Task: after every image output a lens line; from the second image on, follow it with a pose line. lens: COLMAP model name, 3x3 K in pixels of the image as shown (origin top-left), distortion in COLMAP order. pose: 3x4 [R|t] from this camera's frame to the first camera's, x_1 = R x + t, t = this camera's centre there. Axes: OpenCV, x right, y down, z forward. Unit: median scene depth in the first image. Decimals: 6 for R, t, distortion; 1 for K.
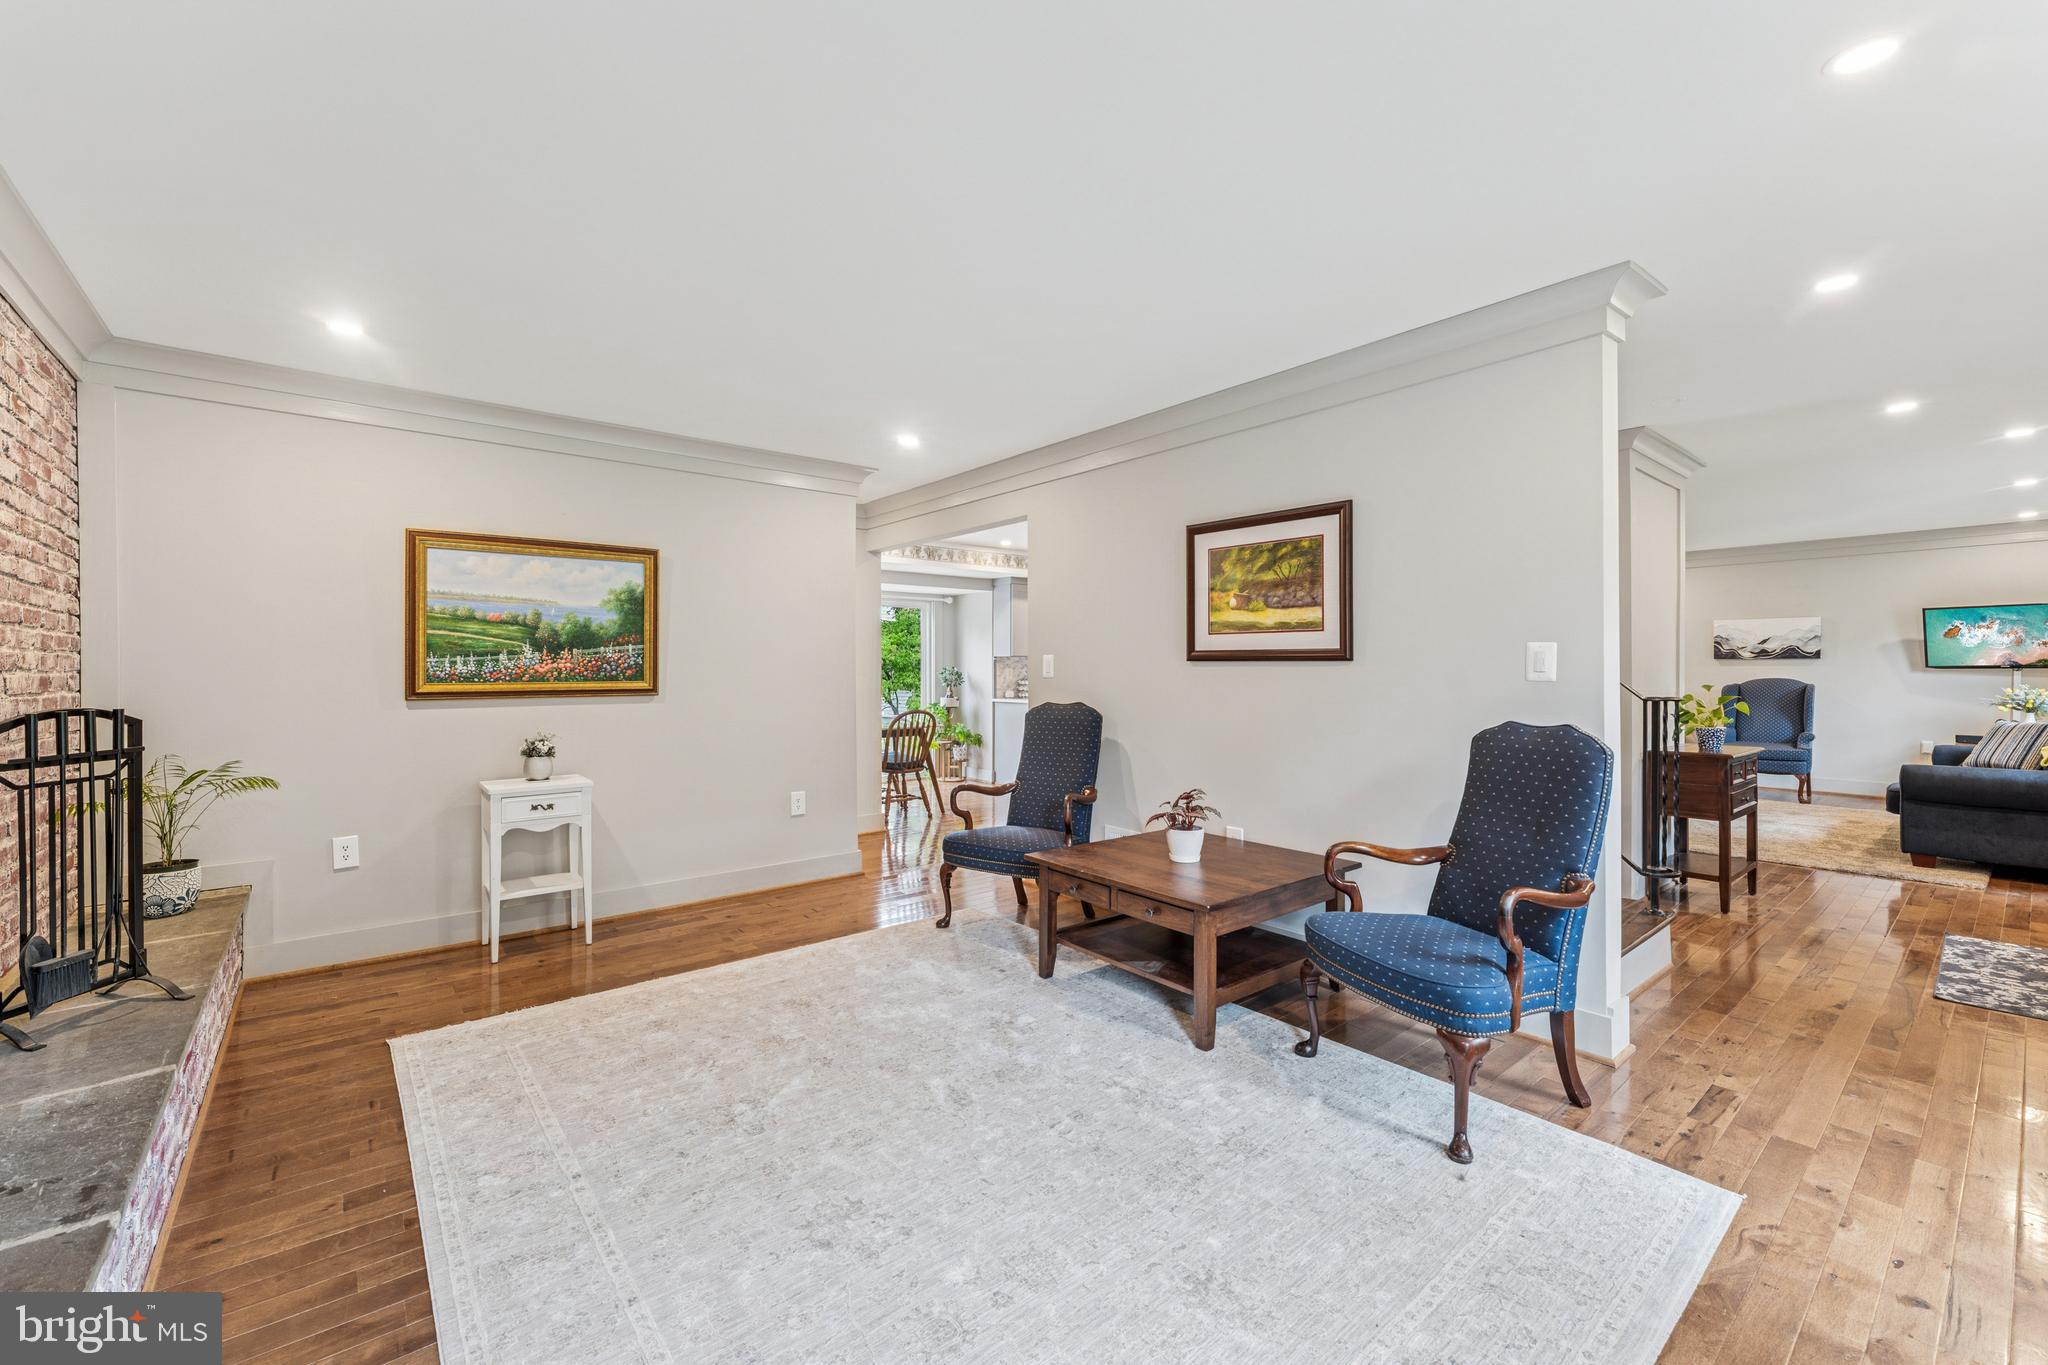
lens RADIAL K [[828.4, 0, 1020.8], [0, 828.4, 673.8], [0, 0, 1]] dist [-0.000815, -0.000528]
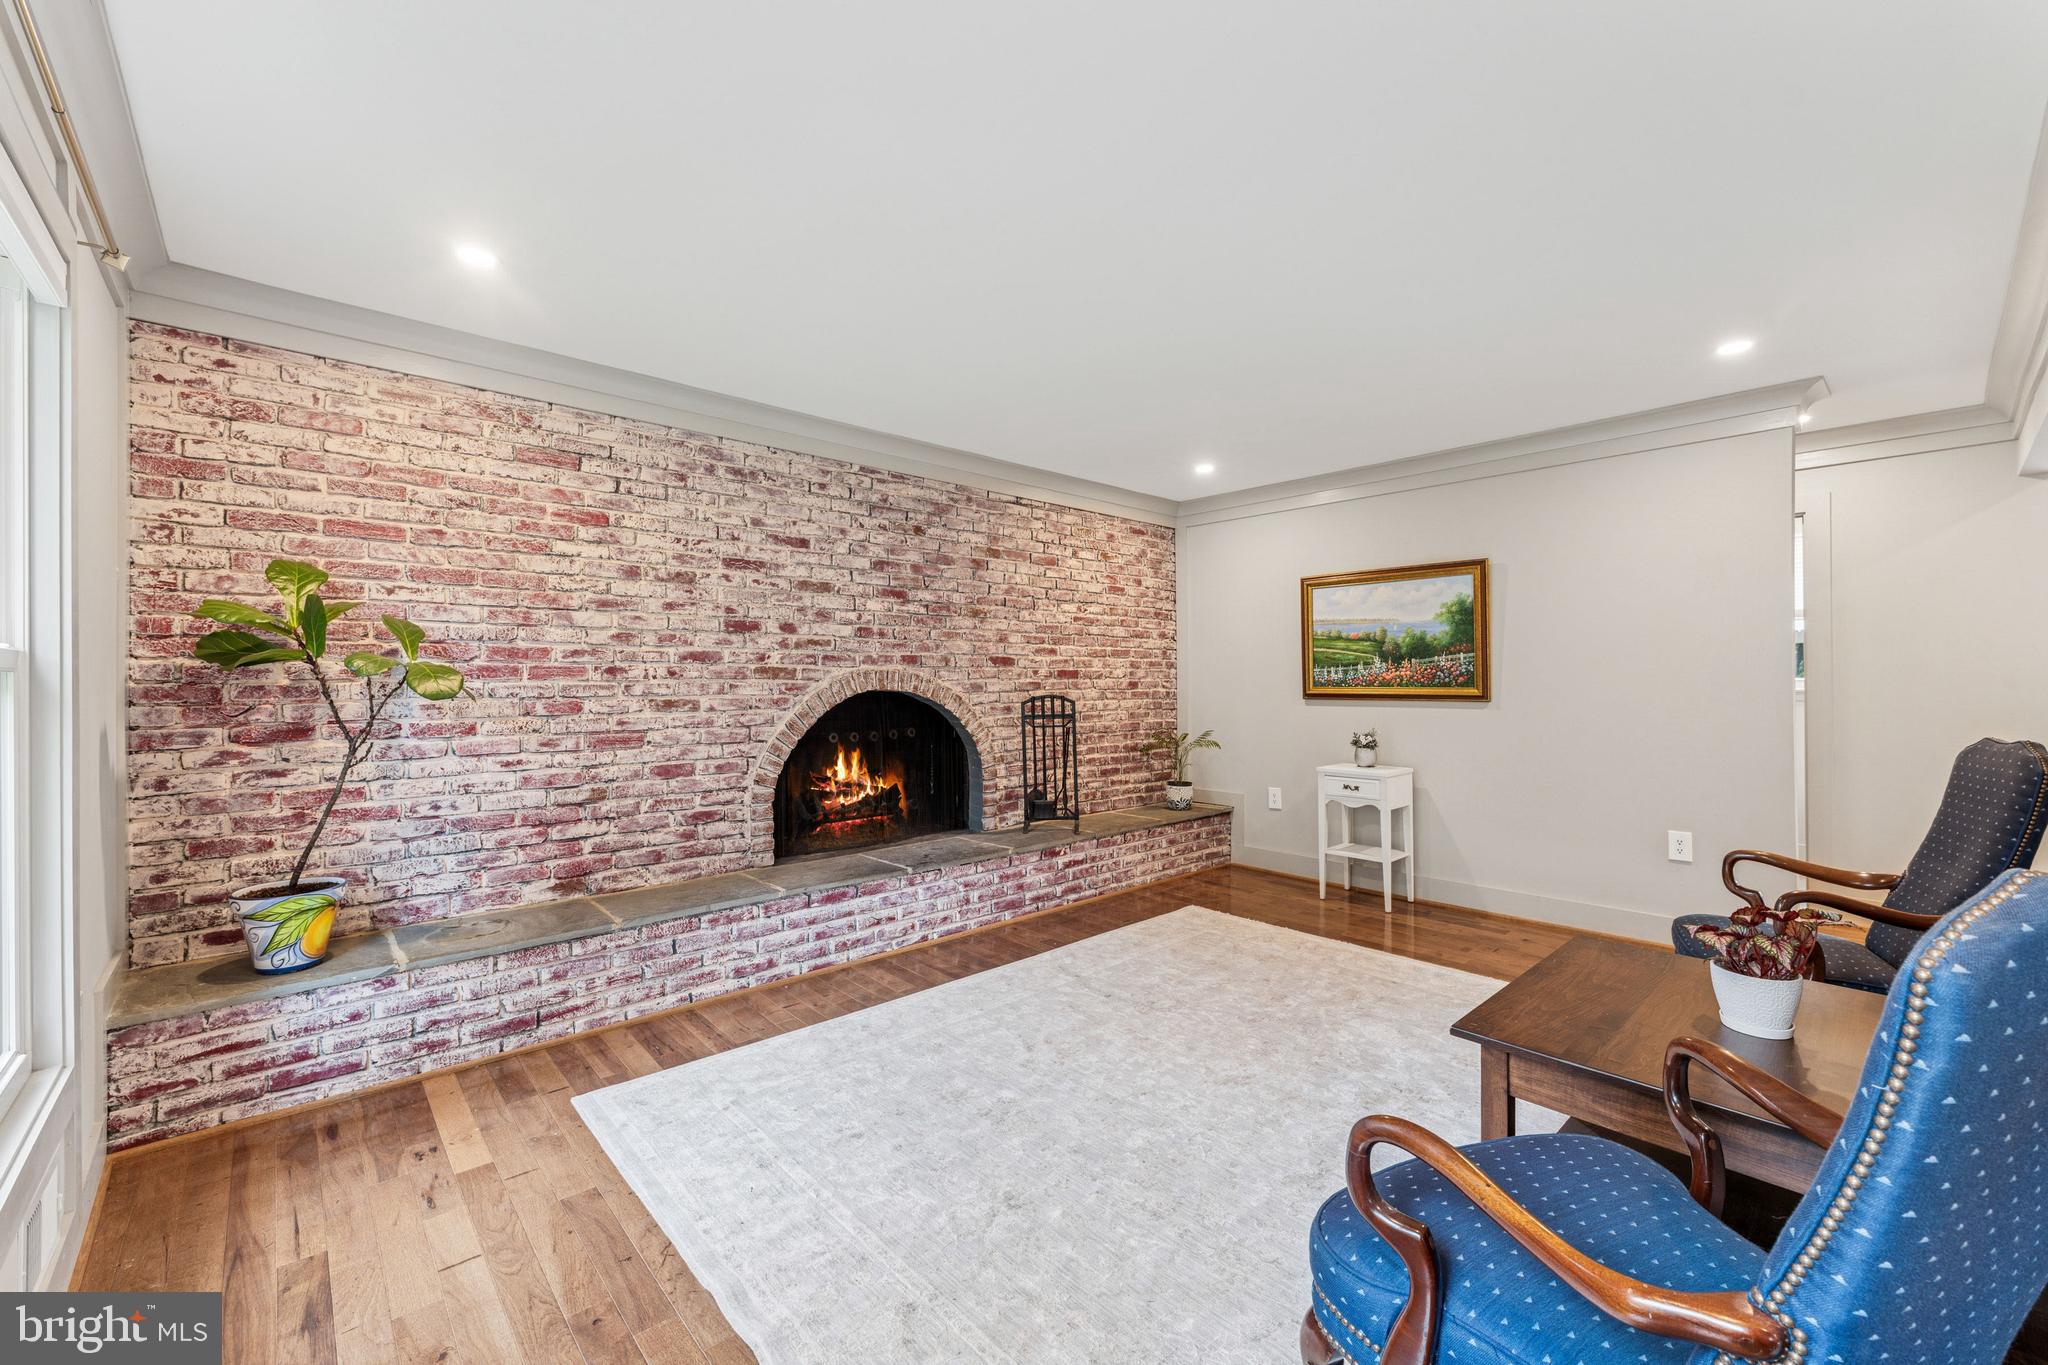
lens RADIAL K [[828.4, 0, 1022.5], [0, 828.4, 680.7], [0, 0, 1]] dist [-0.000815, -0.000528]
pose [[0.050443, 0.002427, -0.998724, 0.613830], [-0.002738, 0.999994, 0.002292, -0.001069], [0.998723, 0.002619, 0.050449, 0.426201]]
